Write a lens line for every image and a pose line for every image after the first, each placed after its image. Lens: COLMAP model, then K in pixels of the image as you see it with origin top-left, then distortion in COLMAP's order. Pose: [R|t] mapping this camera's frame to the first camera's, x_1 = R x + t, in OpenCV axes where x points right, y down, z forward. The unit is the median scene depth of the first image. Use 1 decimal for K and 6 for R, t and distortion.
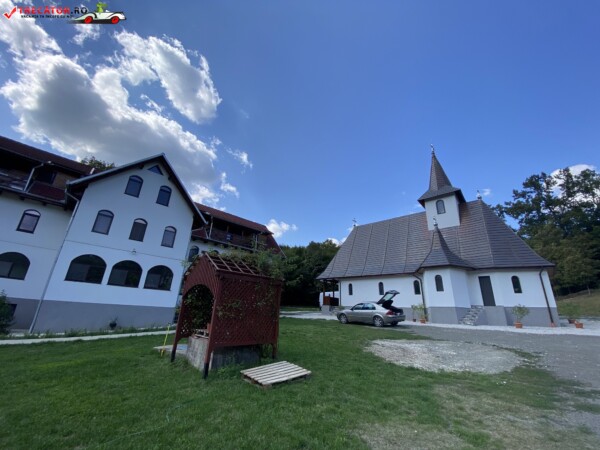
lens RADIAL K [[241.1, 0, 298.0], [0, 241.1, 226.8], [0, 0, 1]] dist [0.020657, -0.020402]
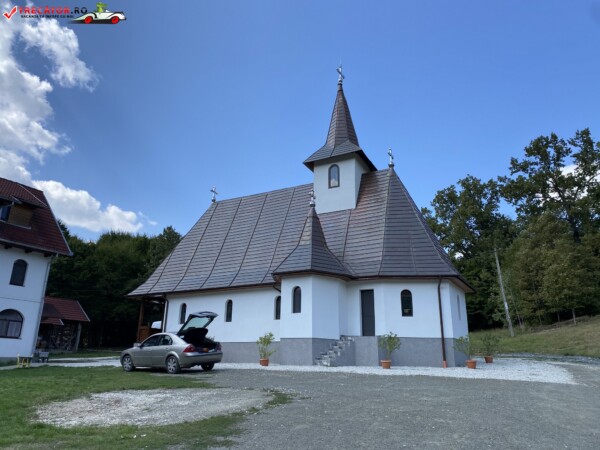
lens RADIAL K [[456.2, 0, 302.2], [0, 456.2, 222.2], [0, 0, 1]] dist [0.025419, -0.010579]
pose [[0.972578, 0.043531, 0.228468, 0.249470], [-0.053350, 0.997891, 0.036980, -0.005789], [-0.226376, -0.048155, 0.972849, -0.087427]]
